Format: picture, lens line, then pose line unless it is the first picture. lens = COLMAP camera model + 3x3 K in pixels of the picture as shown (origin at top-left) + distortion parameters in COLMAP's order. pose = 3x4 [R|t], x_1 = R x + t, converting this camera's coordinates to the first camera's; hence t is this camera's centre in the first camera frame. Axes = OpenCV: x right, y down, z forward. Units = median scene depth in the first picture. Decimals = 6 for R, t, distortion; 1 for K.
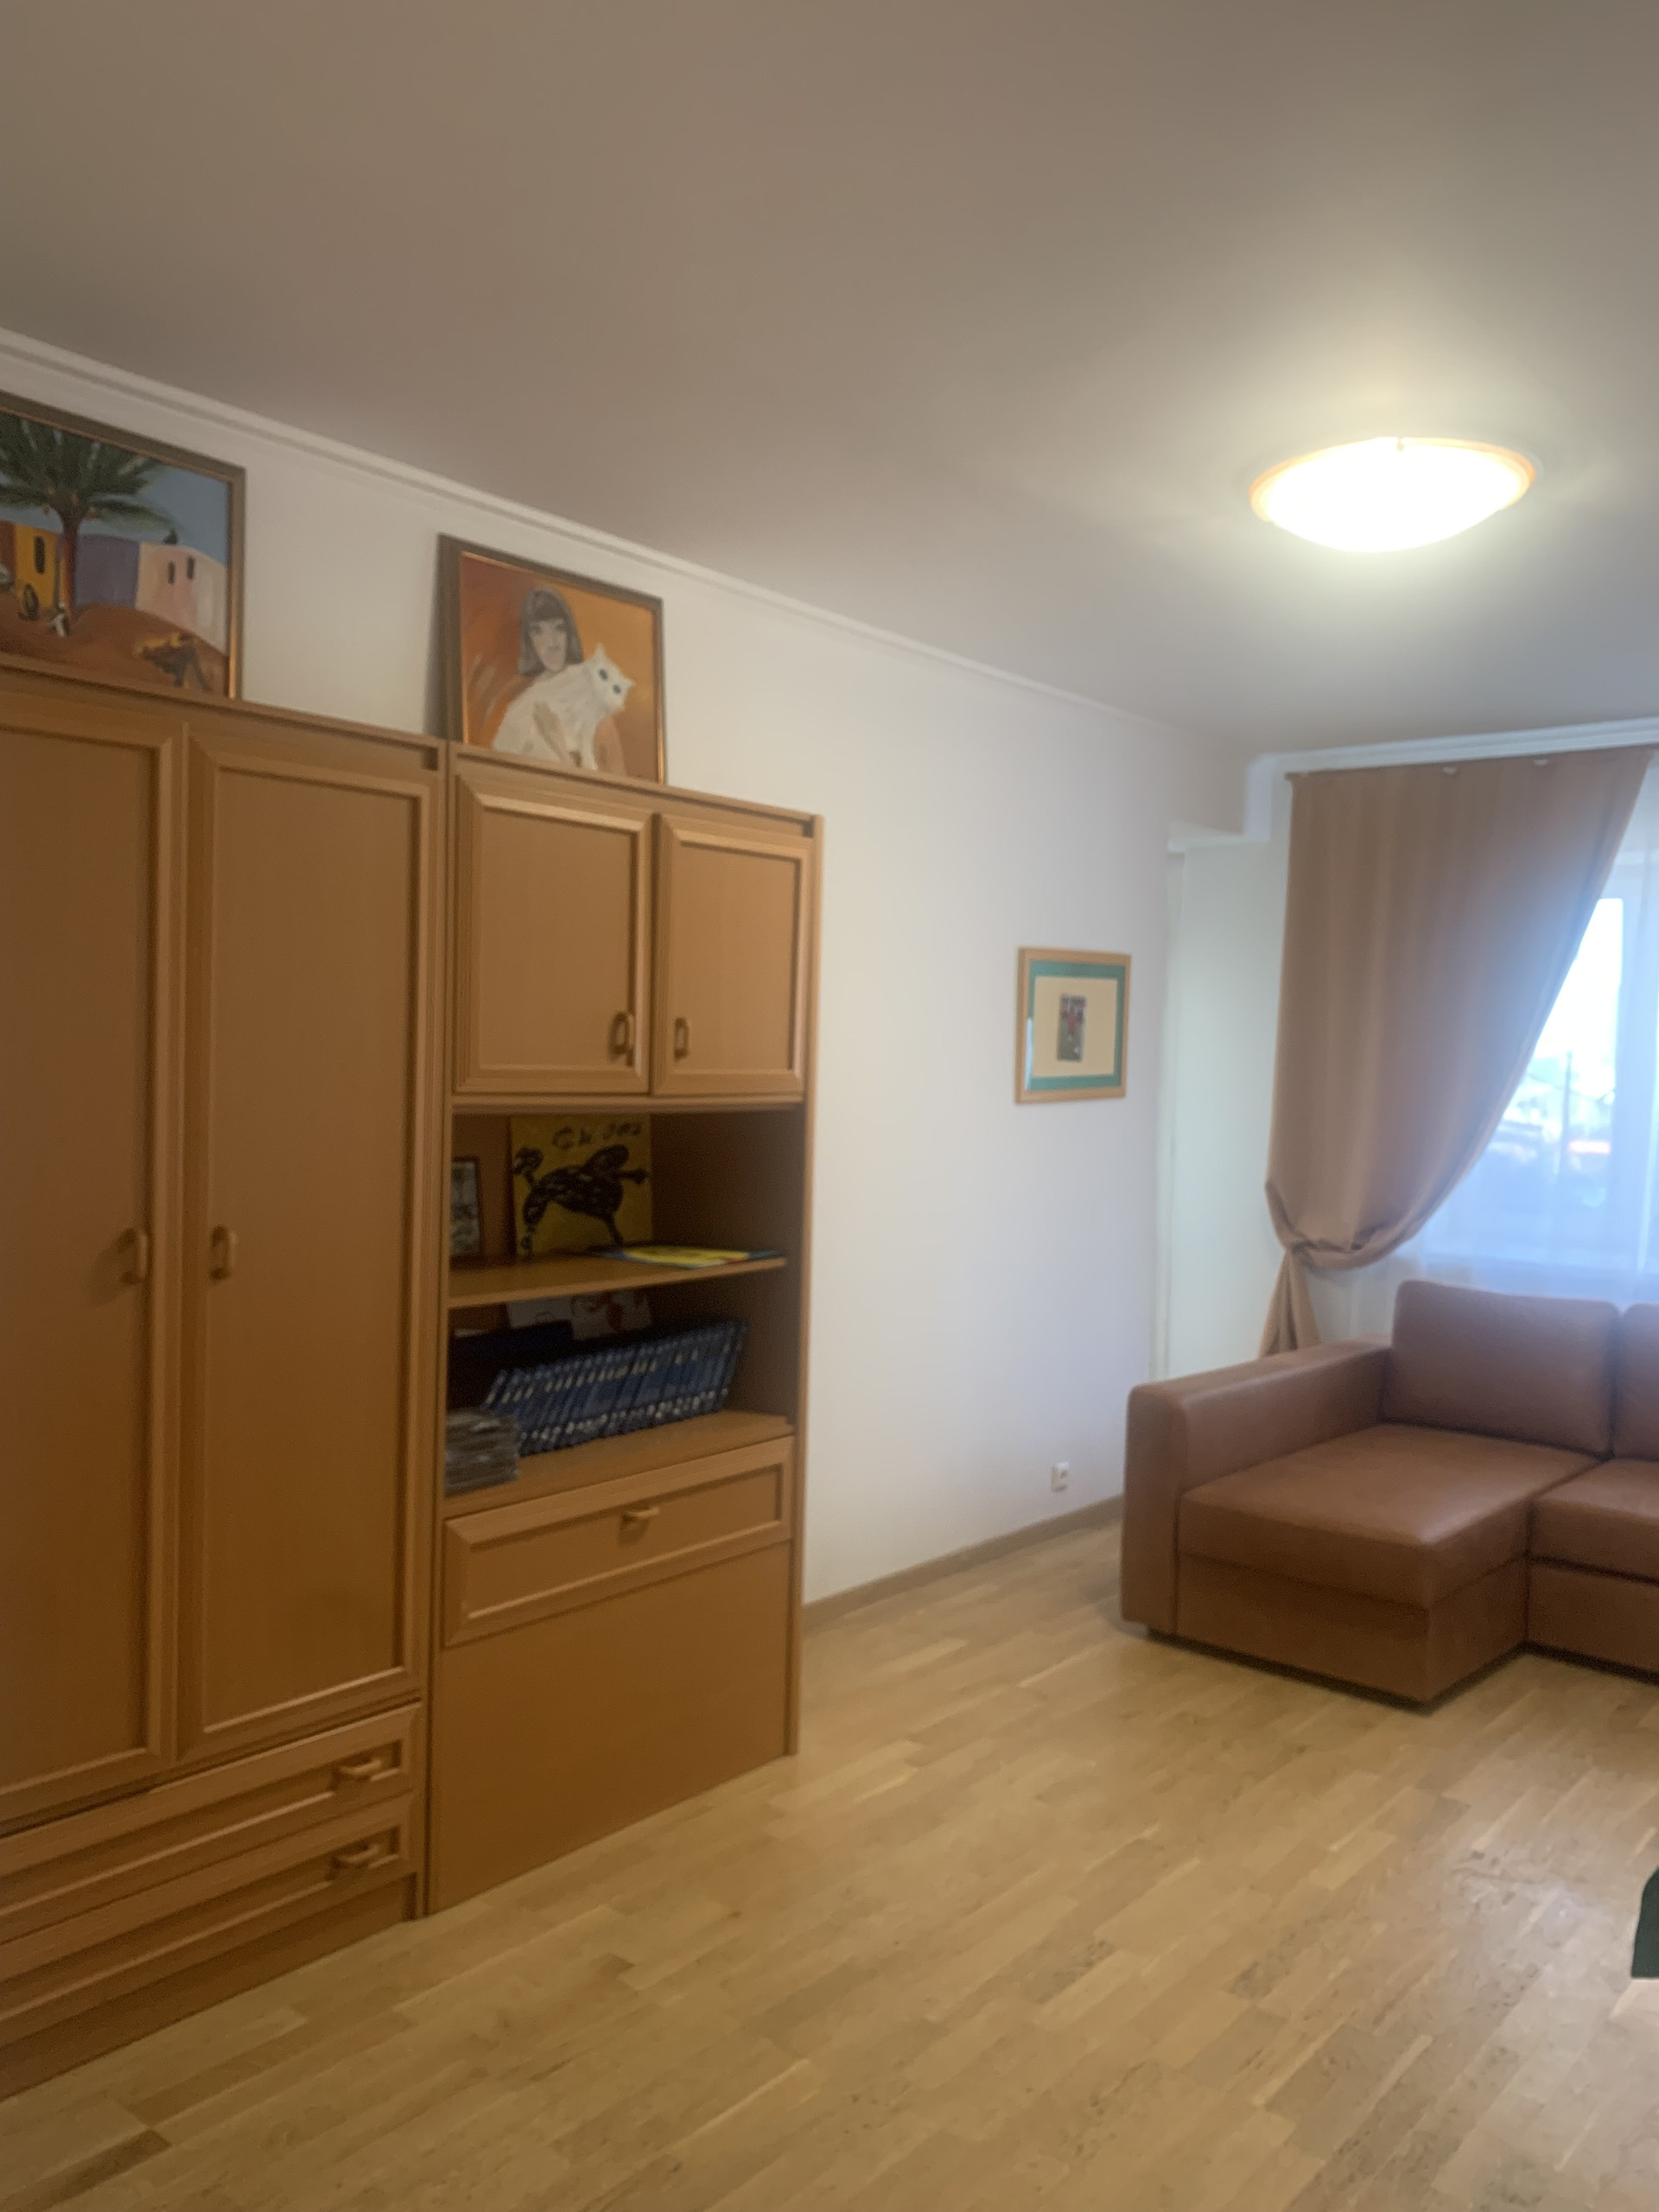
lens RADIAL K [[1745.9, 0, 828.2], [0, 1745.9, 1112.1], [0, 0, 1]] dist [0.011897, -0.000266]
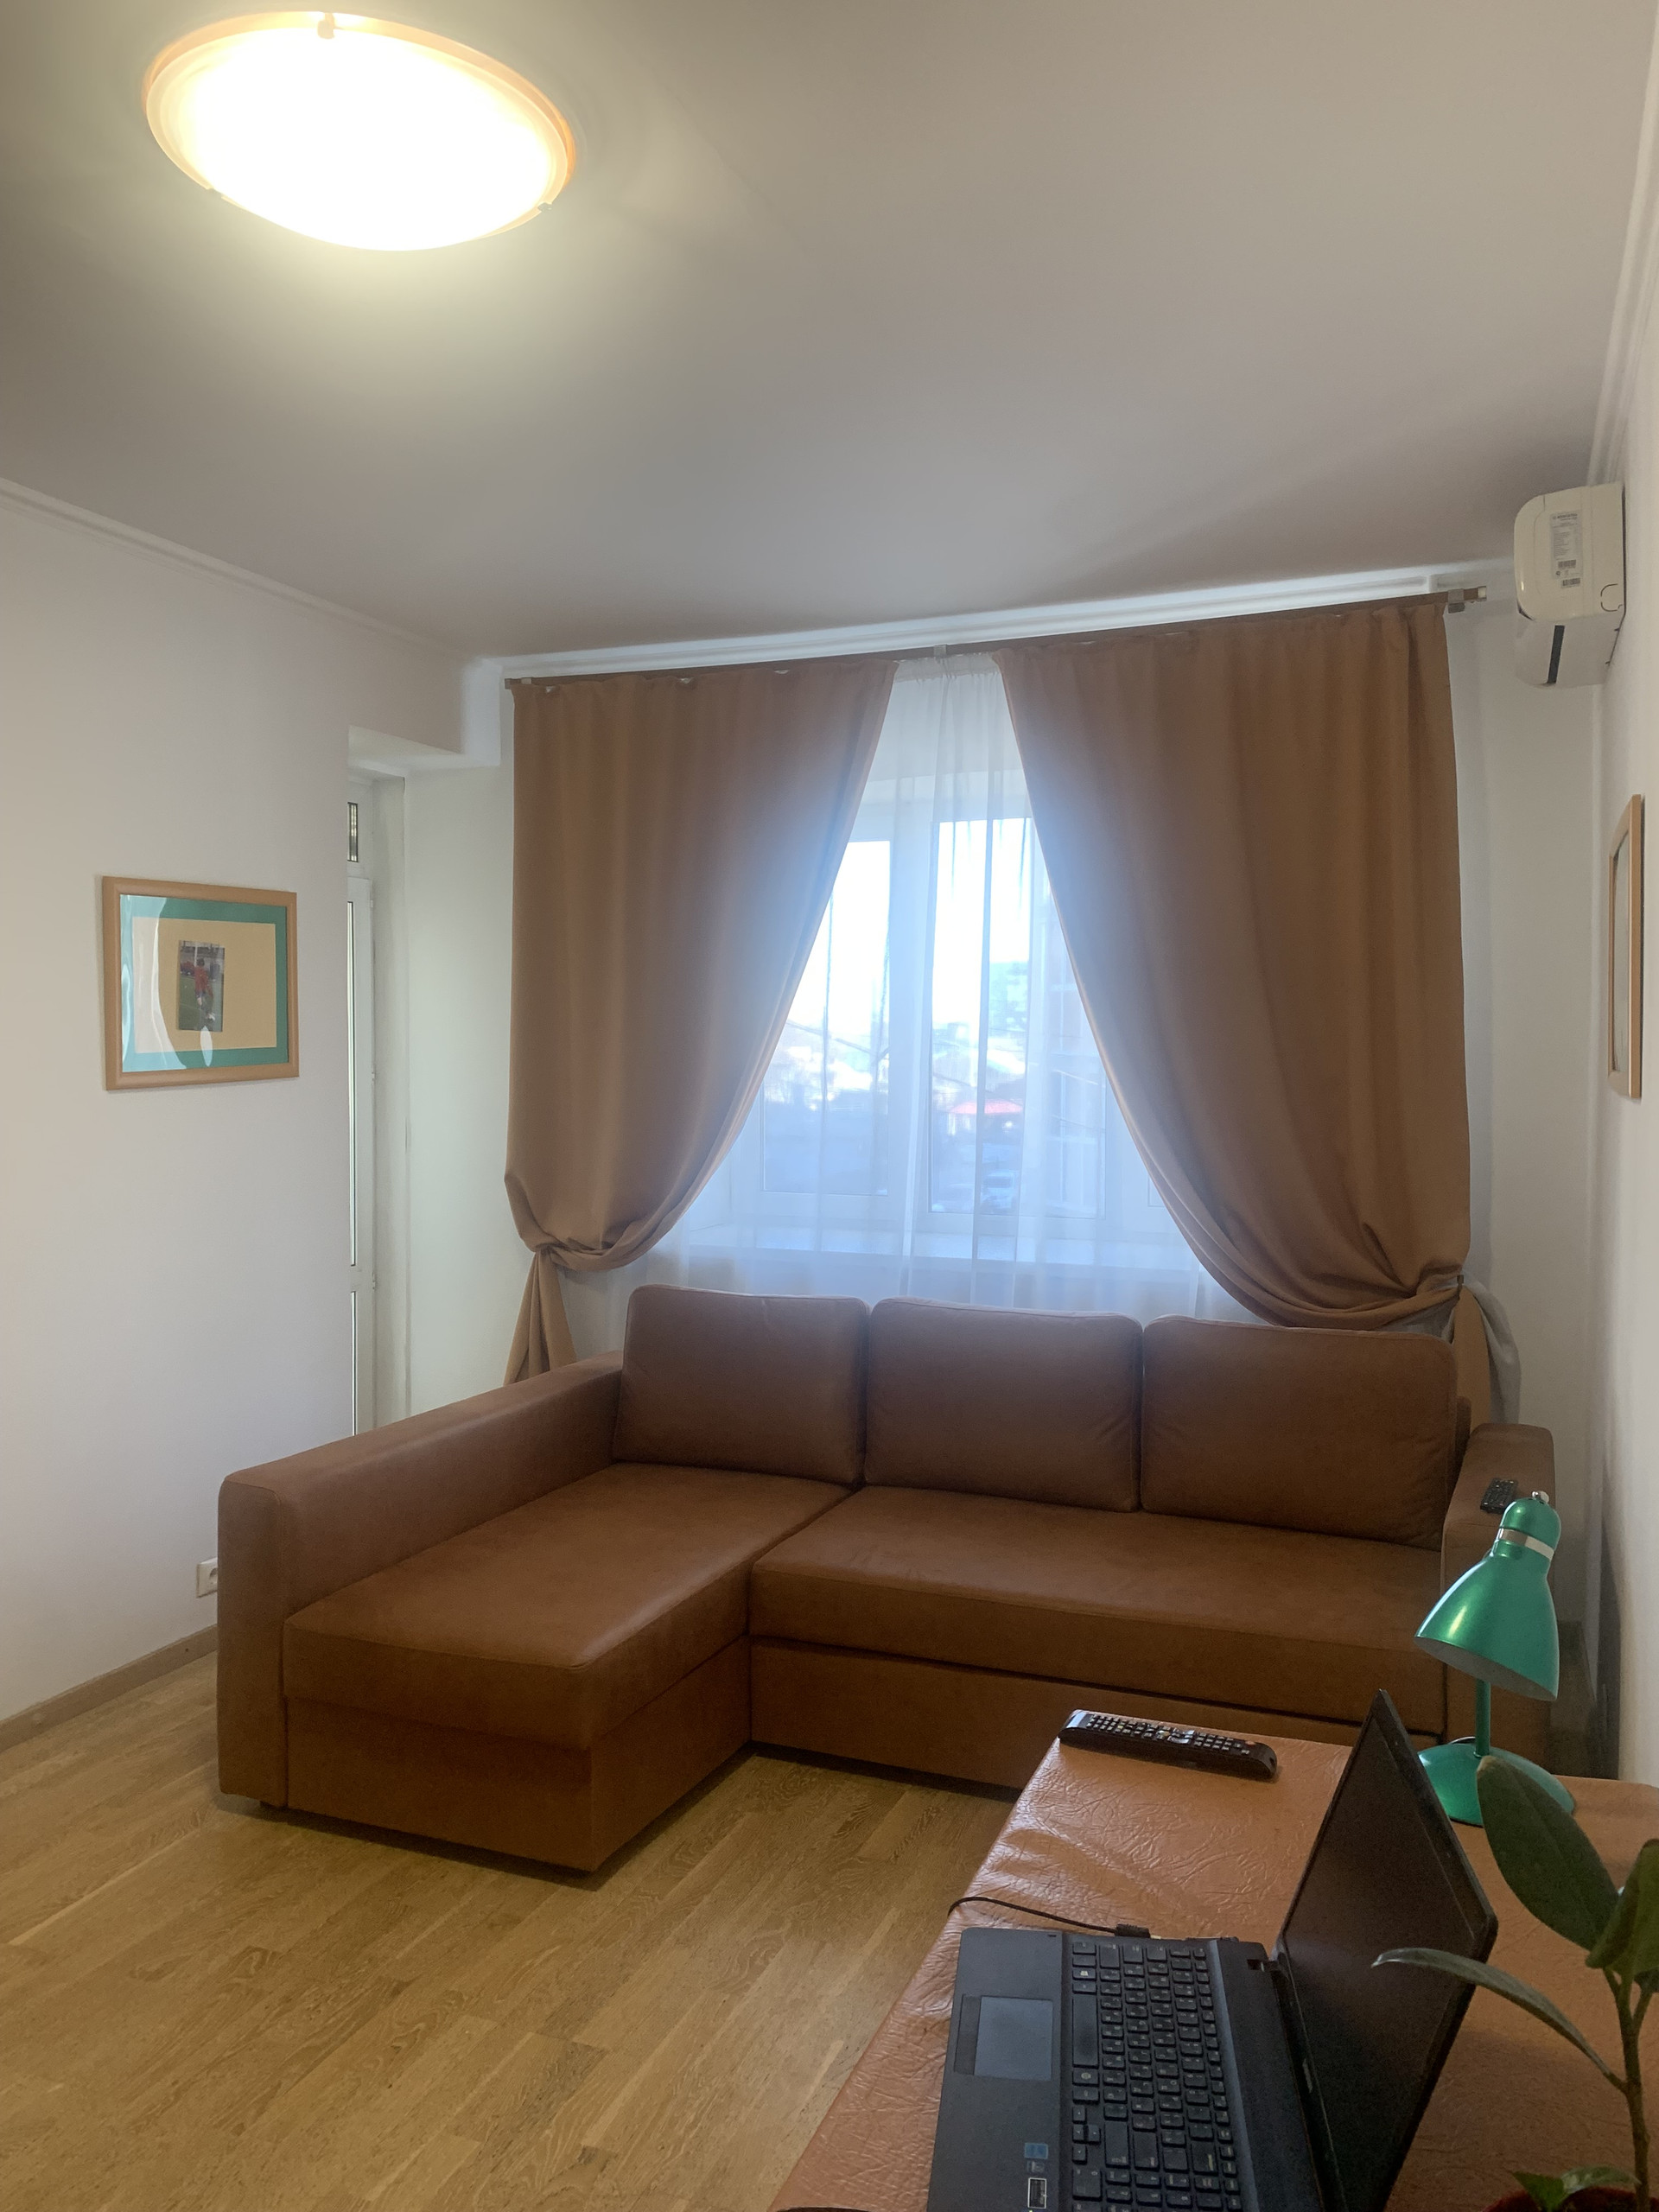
lens RADIAL K [[1674.8, 0, 842.8], [0, 1674.8, 1098.3], [0, 0, 1]] dist [0.056980, -0.067388]
pose [[0.949614, -0.034463, 0.311522, 0.205032], [0.033327, 0.999404, 0.008970, 0.003505], [-0.311645, 0.001864, 0.950197, 0.250118]]
